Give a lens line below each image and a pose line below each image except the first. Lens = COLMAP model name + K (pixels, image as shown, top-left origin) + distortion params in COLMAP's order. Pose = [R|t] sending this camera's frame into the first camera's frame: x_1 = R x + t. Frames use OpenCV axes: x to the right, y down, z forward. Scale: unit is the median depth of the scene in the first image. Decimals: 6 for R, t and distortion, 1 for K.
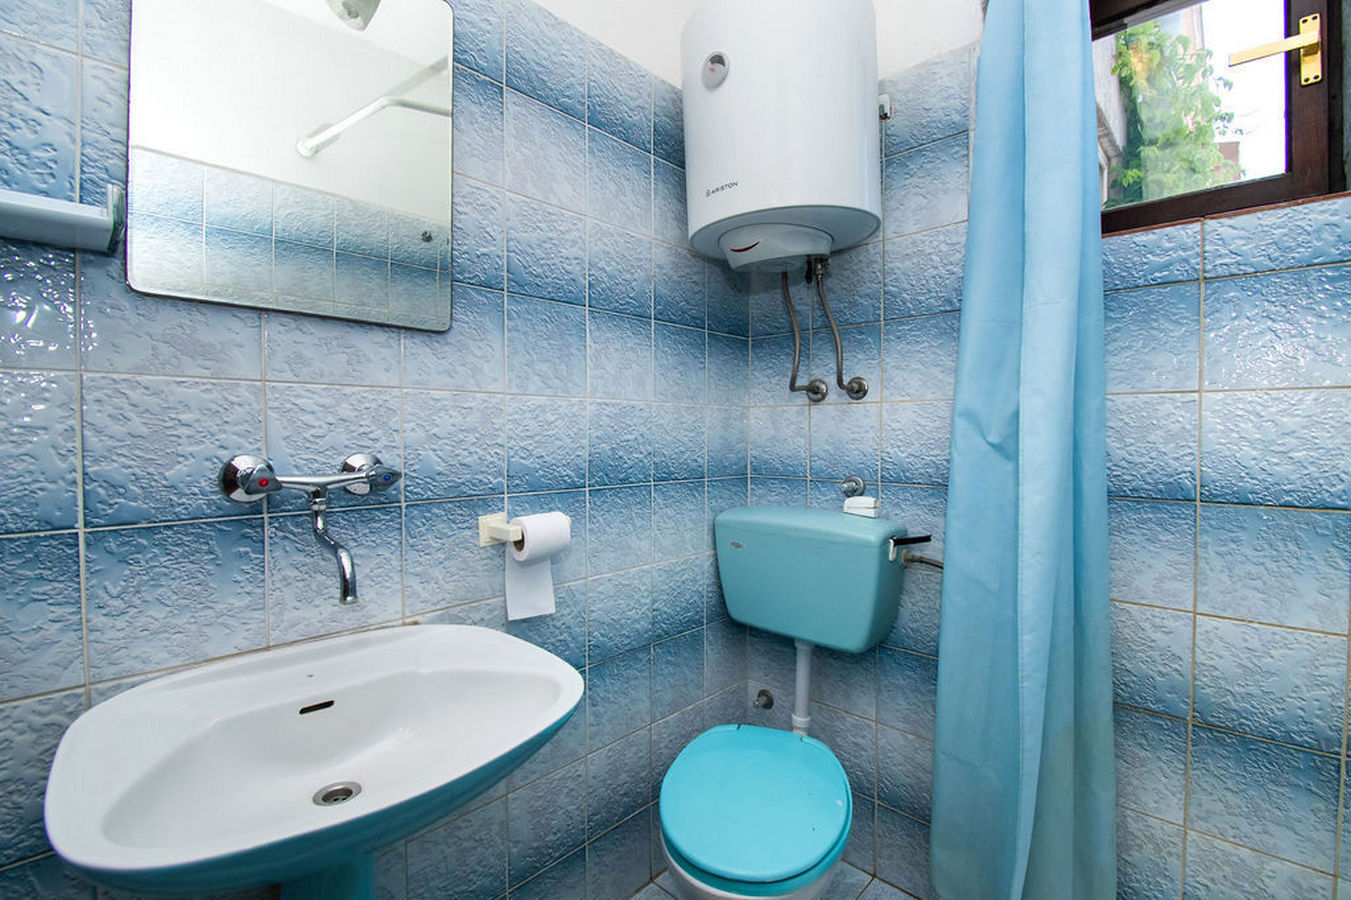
lens RADIAL K [[585.1, 0, 698.7], [0, 585.1, 446.8], [0, 0, 1]] dist [0.003366, -0.014074]
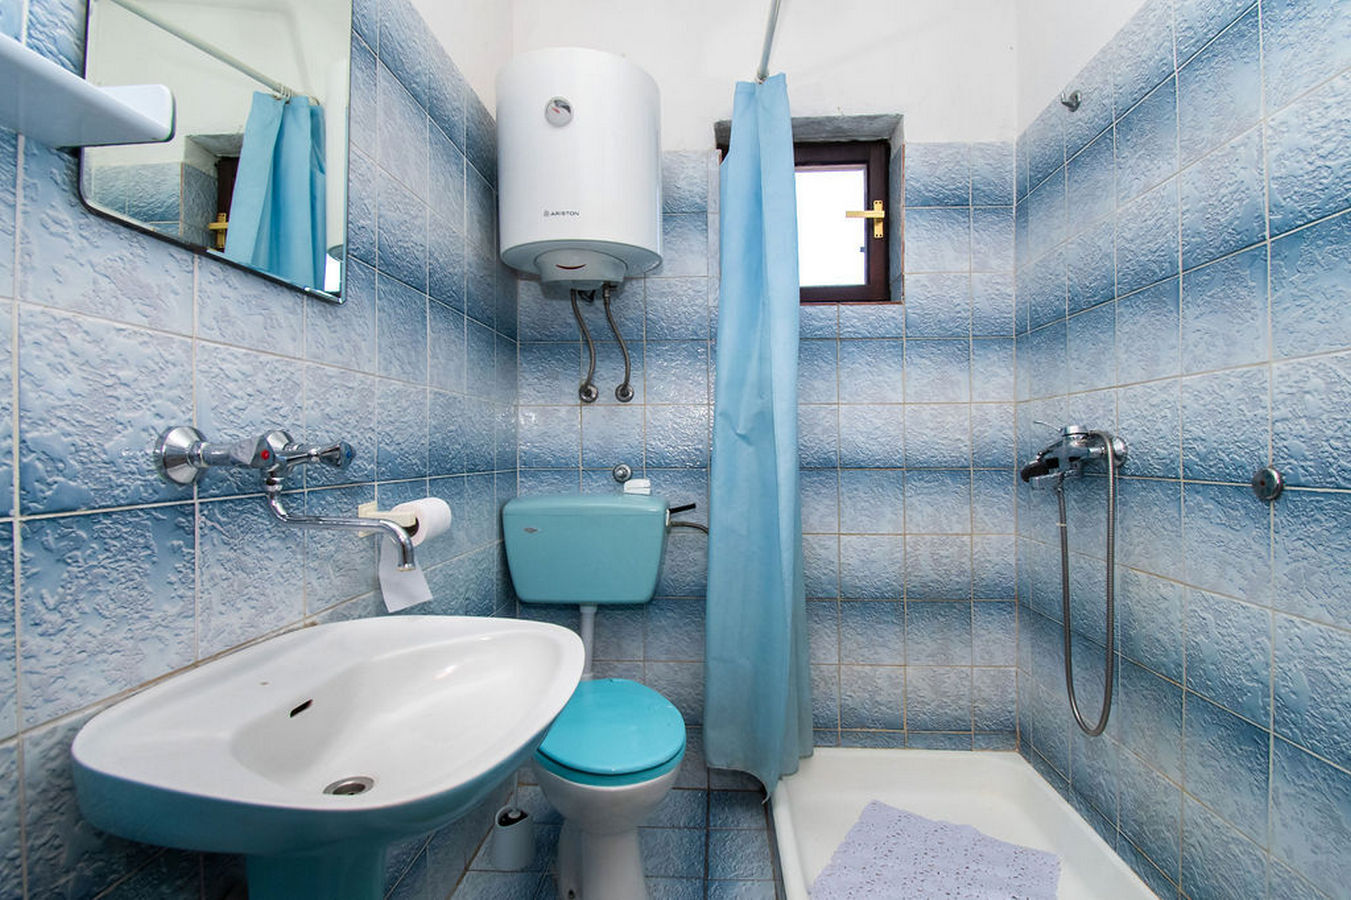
lens RADIAL K [[585.1, 0, 698.7], [0, 585.1, 446.8], [0, 0, 1]] dist [0.003366, -0.014074]
pose [[0.772001, -0.003611, 0.635611, -0.684347], [0.018718, 0.999679, -0.017055, 0.065262], [-0.635346, 0.025064, 0.771821, -0.080990]]
